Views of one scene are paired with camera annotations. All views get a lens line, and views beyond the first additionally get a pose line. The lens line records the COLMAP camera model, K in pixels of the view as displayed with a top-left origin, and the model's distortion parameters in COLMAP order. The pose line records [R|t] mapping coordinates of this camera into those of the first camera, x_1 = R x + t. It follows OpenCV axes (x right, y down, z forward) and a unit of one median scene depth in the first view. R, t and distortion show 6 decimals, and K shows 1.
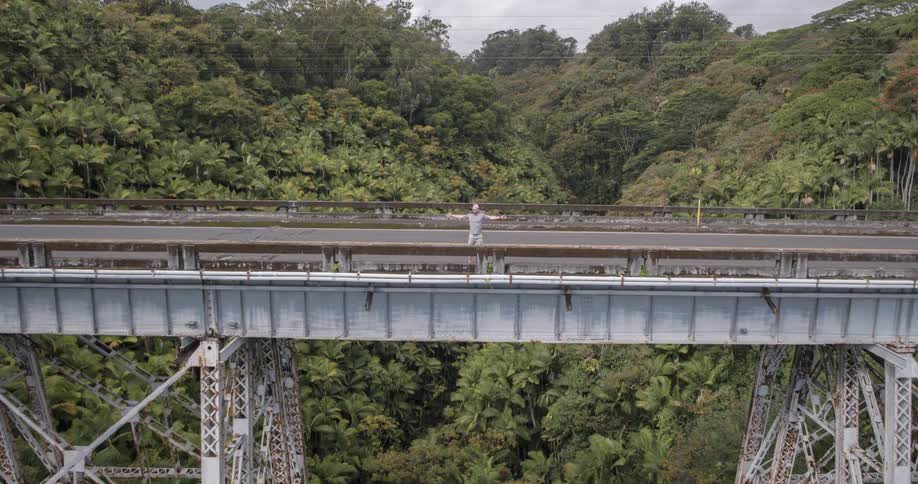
lens RADIAL K [[632.0, 0, 460.4], [0, 632.0, 240.2], [0, 0, 1]] dist [-0.039953, -0.002798]
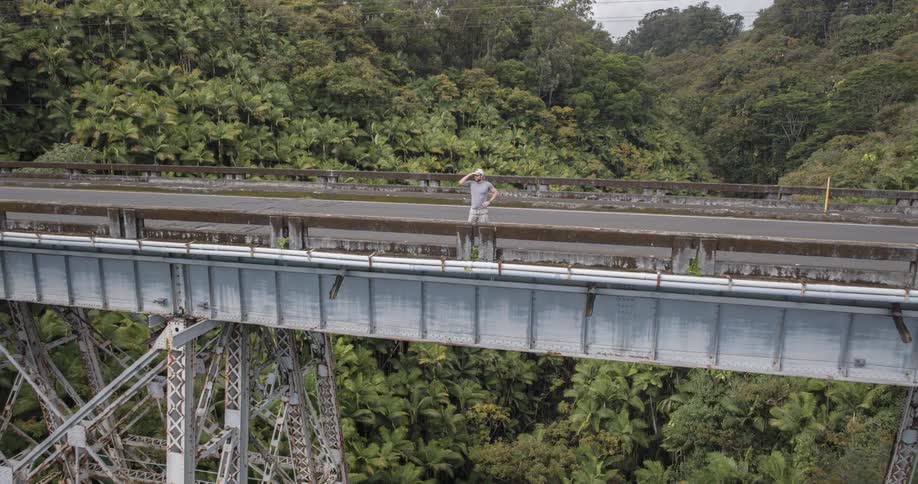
lens RADIAL K [[632.0, 0, 460.9], [0, 632.0, 241.9], [0, 0, 1]] dist [-0.039953, -0.002798]
pose [[0.972553, 0.043026, -0.228669, 0.024129], [-0.037199, 0.998865, 0.029732, 0.001219], [0.229688, -0.020410, 0.973050, 0.032961]]
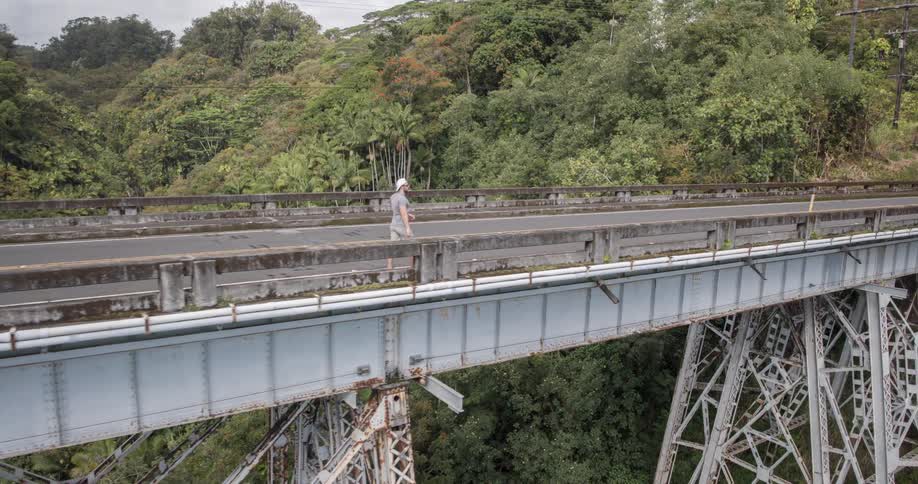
lens RADIAL K [[632.0, 0, 460.3], [0, 632.0, 240.8], [0, 0, 1]] dist [-0.039953, -0.002798]
pose [[0.844923, -0.078147, 0.529148, 0.142519], [0.080608, 0.996575, 0.018467, 0.002633], [-0.528779, 0.027050, 0.848328, 0.052846]]
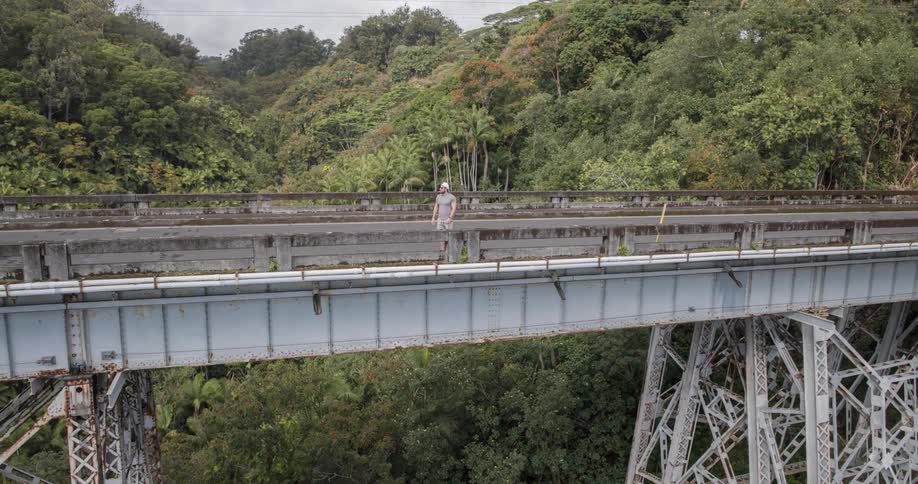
lens RADIAL K [[632.0, 0, 461.0], [0, 632.0, 241.0], [0, 0, 1]] dist [-0.039953, -0.002798]
pose [[0.947354, -0.046966, 0.316726, 0.208351], [0.048909, 0.998802, 0.001817, 0.006213], [-0.316431, 0.013769, 0.948515, 0.026011]]
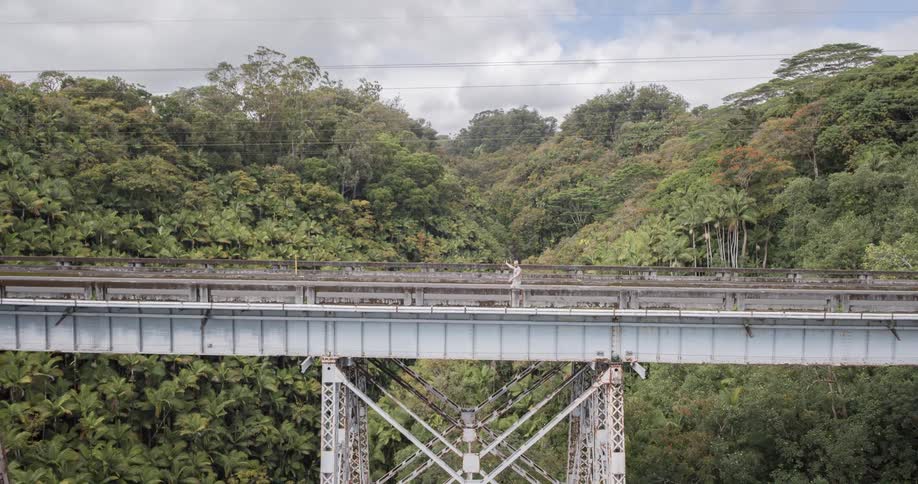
lens RADIAL K [[632.0, 0, 461.0], [0, 632.0, 240.2], [0, 0, 1]] dist [-0.039953, -0.002798]
pose [[0.999993, 0.001944, -0.003141, 0.136639], [-0.002299, 0.993103, -0.117221, 0.010486], [0.002892, 0.117227, 0.993101, -0.051072]]
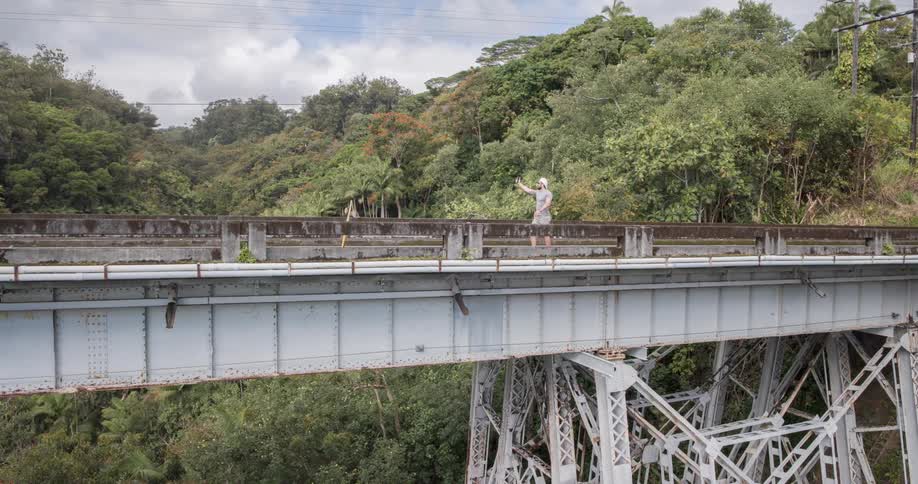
lens RADIAL K [[632.0, 0, 460.0], [0, 632.0, 238.5], [0, 0, 1]] dist [-0.039953, -0.002798]
pose [[0.931180, -0.014529, 0.364271, 0.266793], [0.057896, 0.992418, -0.108415, 0.017358], [-0.359934, 0.122044, 0.924961, 0.041251]]
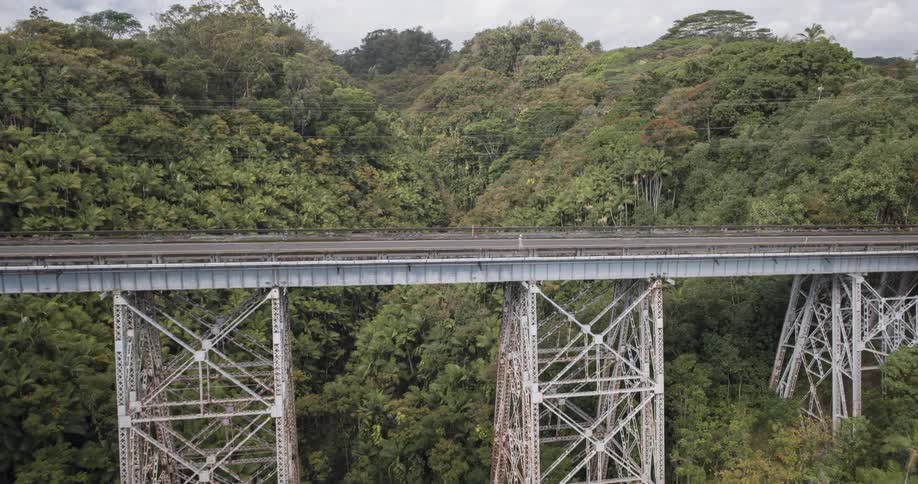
lens RADIAL K [[632.0, 0, 460.5], [0, 632.0, 241.4], [0, 0, 1]] dist [-0.039953, -0.002798]
pose [[0.982805, -0.025856, 0.182828, -0.015249], [0.022800, 0.999563, 0.018799, -0.009305], [-0.183234, -0.014307, 0.982965, -0.233638]]
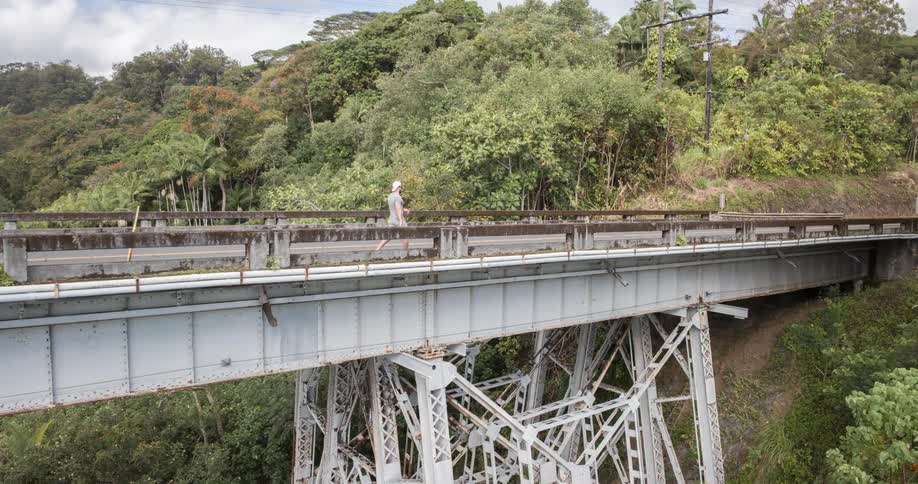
lens RADIAL K [[632.0, 0, 460.0], [0, 632.0, 239.6], [0, 0, 1]] dist [-0.039953, -0.002798]
pose [[0.808843, -0.046193, 0.586208, 0.271628], [0.094377, 0.994184, -0.051878, 0.013521], [-0.580402, 0.097285, 0.808498, 0.041976]]
